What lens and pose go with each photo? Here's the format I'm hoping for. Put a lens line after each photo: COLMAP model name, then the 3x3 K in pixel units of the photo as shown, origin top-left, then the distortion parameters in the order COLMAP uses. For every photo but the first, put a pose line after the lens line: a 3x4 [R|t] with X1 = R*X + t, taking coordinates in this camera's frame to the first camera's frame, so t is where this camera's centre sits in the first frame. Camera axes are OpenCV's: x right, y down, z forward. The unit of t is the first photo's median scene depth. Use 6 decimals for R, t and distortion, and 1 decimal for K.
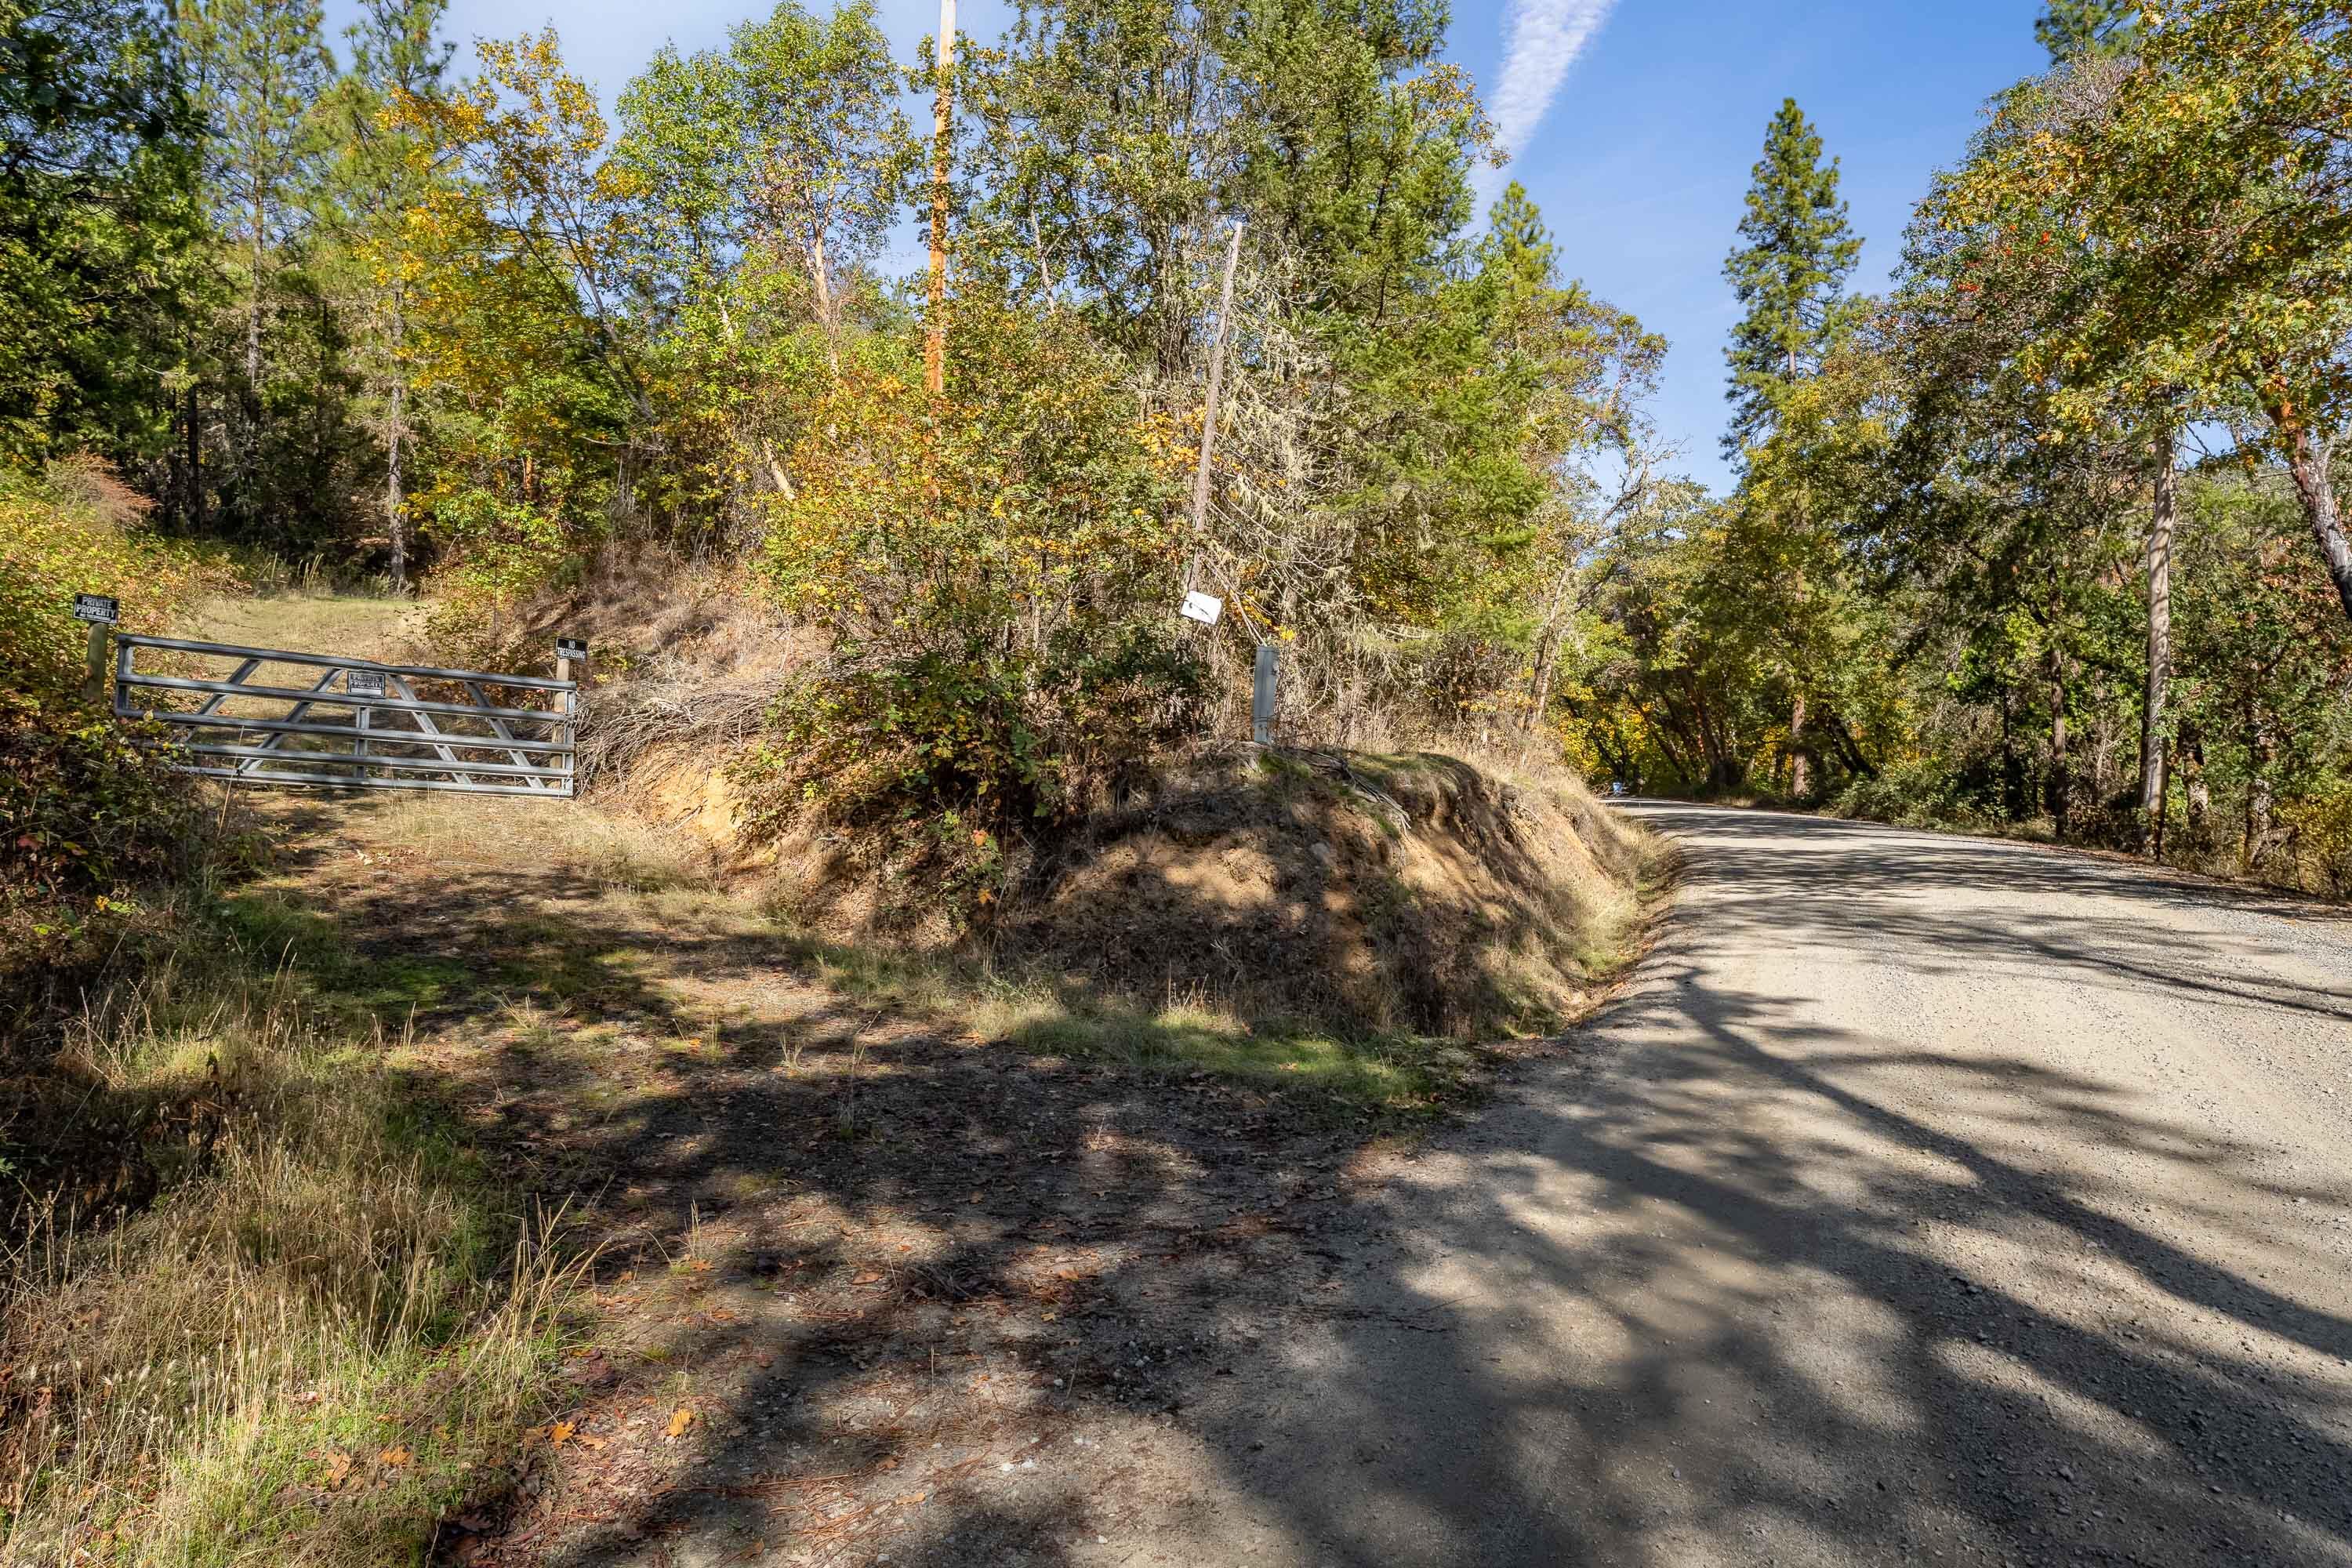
lens RADIAL K [[1482.6, 0, 1171.0], [0, 1482.6, 784.0], [0, 0, 1]] dist [0.008524, 0.000215]
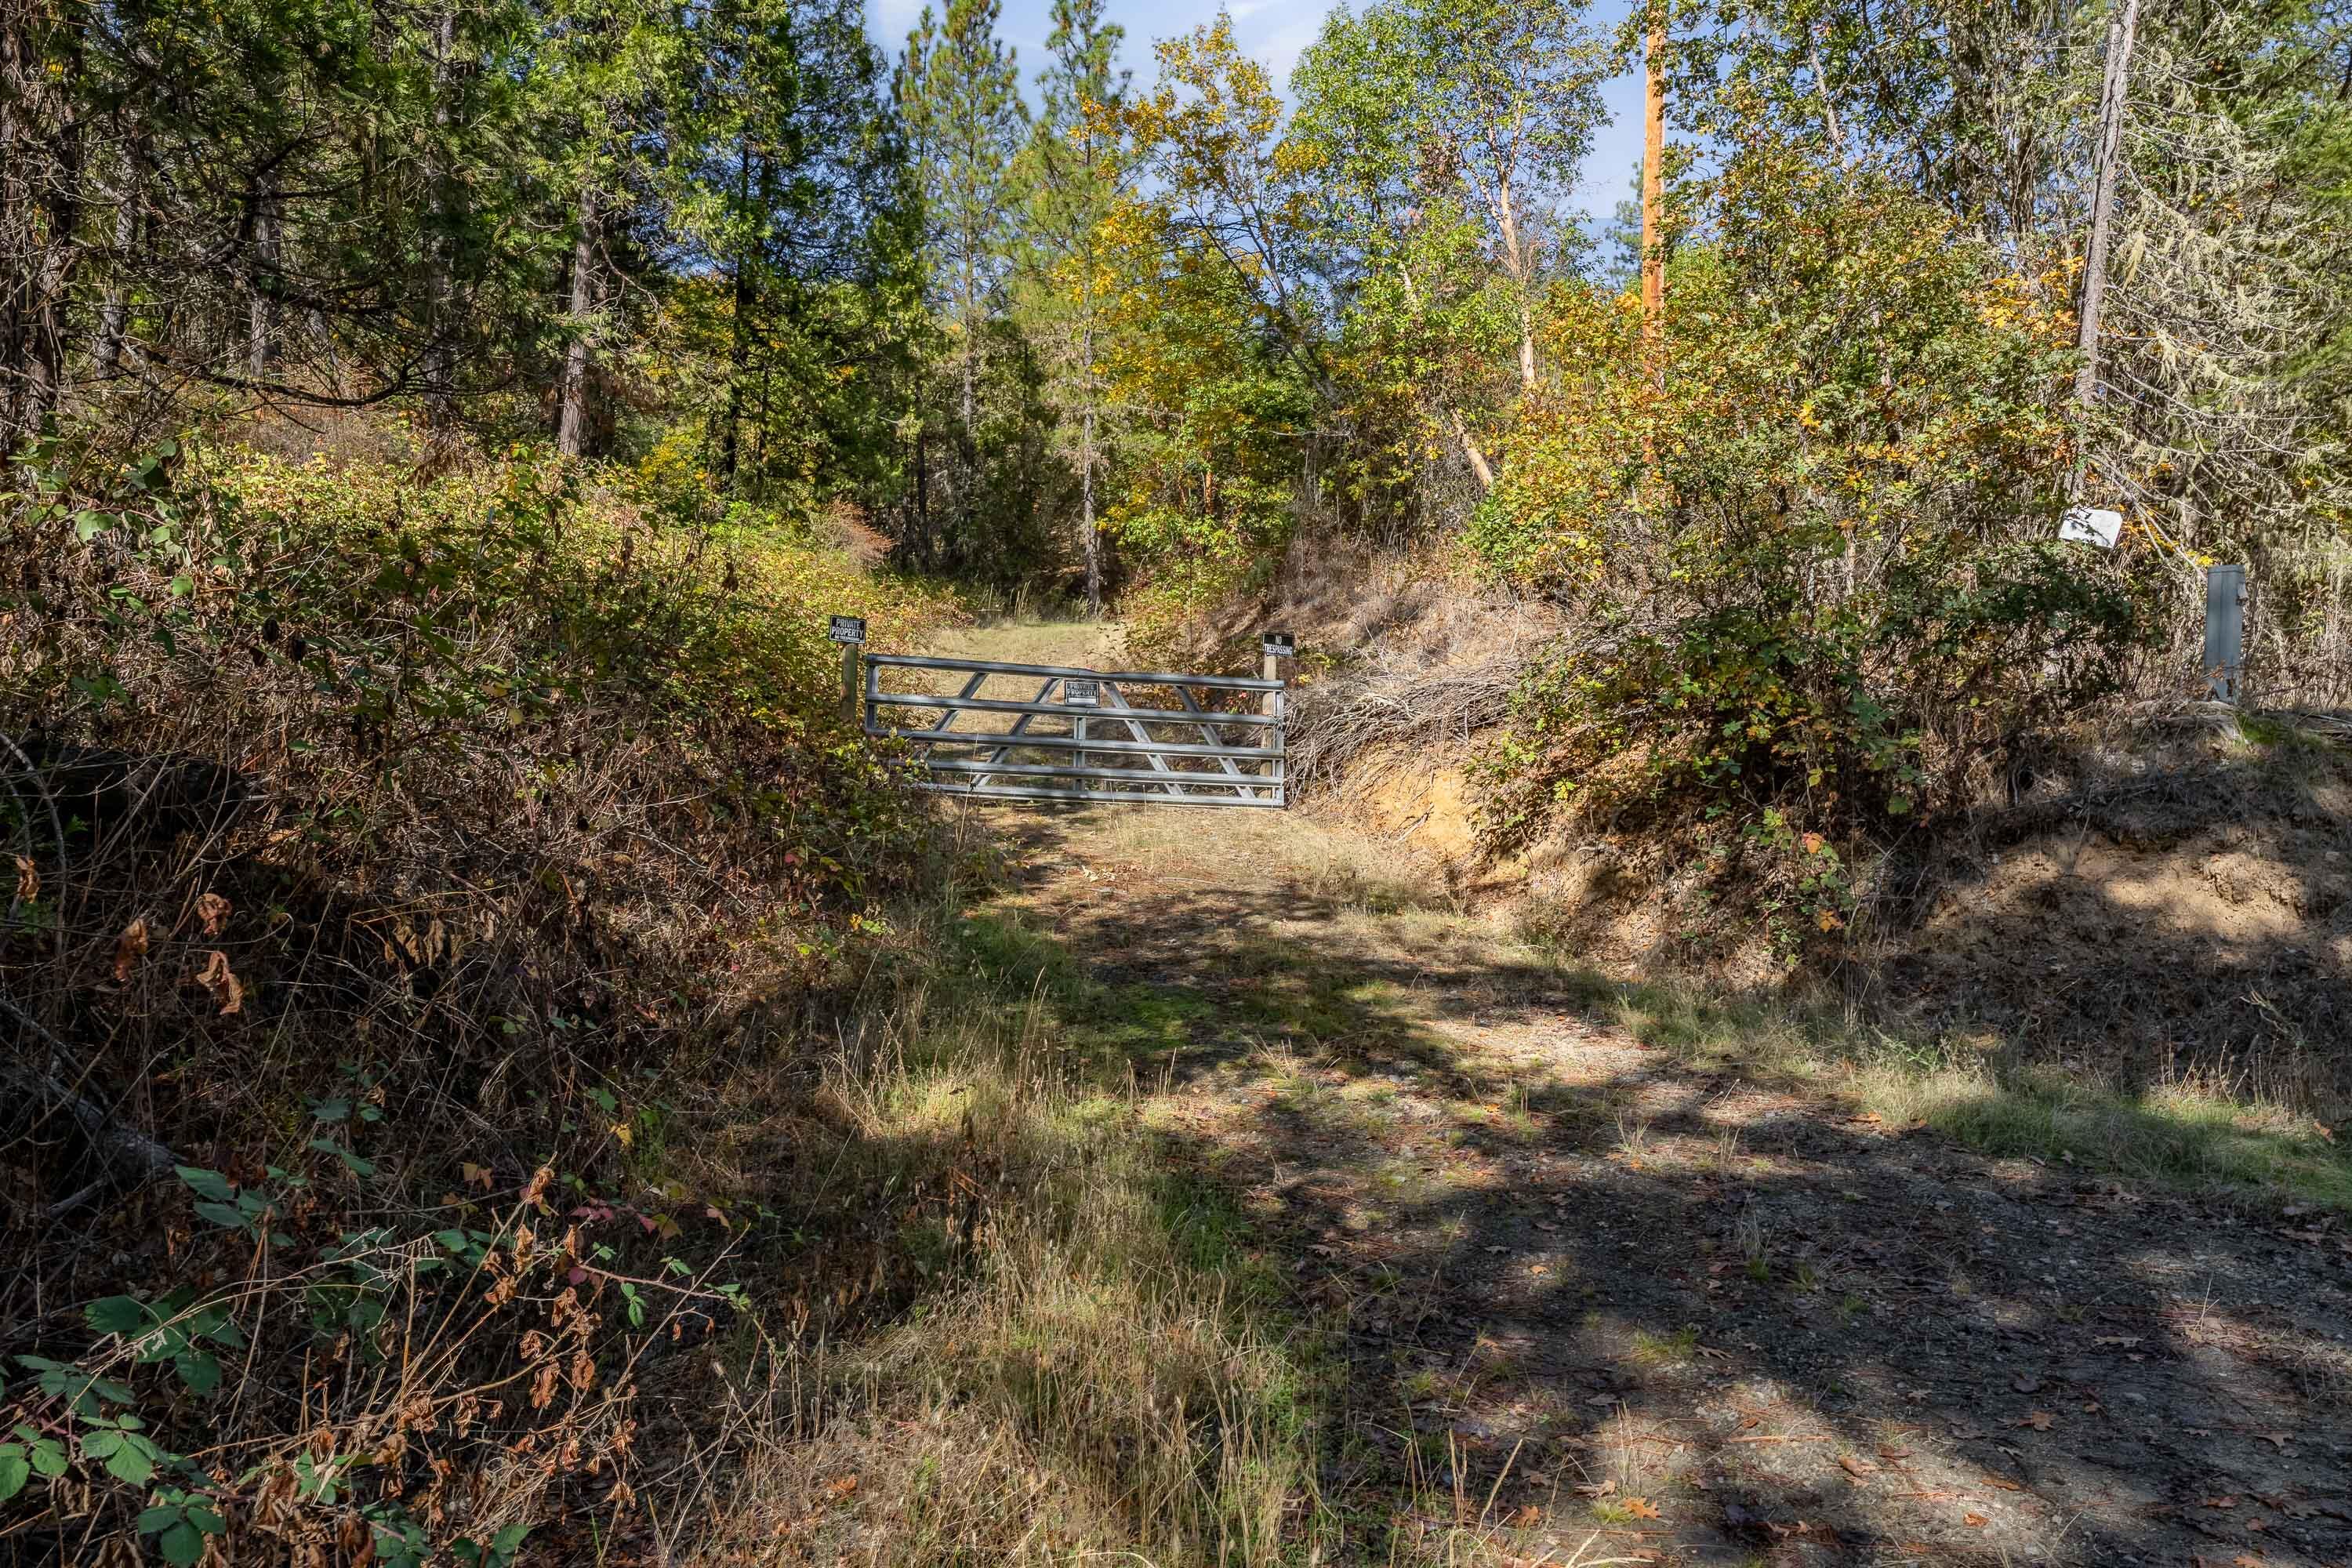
lens RADIAL K [[1629.8, 0, 1178.9], [0, 1629.8, 788.2], [0, 0, 1]] dist [0.024299, -0.000172]
pose [[0.908825, -0.027316, -0.416282, -0.059463], [0.025585, 0.999625, -0.009737, 0.006356], [0.416392, -0.001801, 0.909183, 0.086986]]
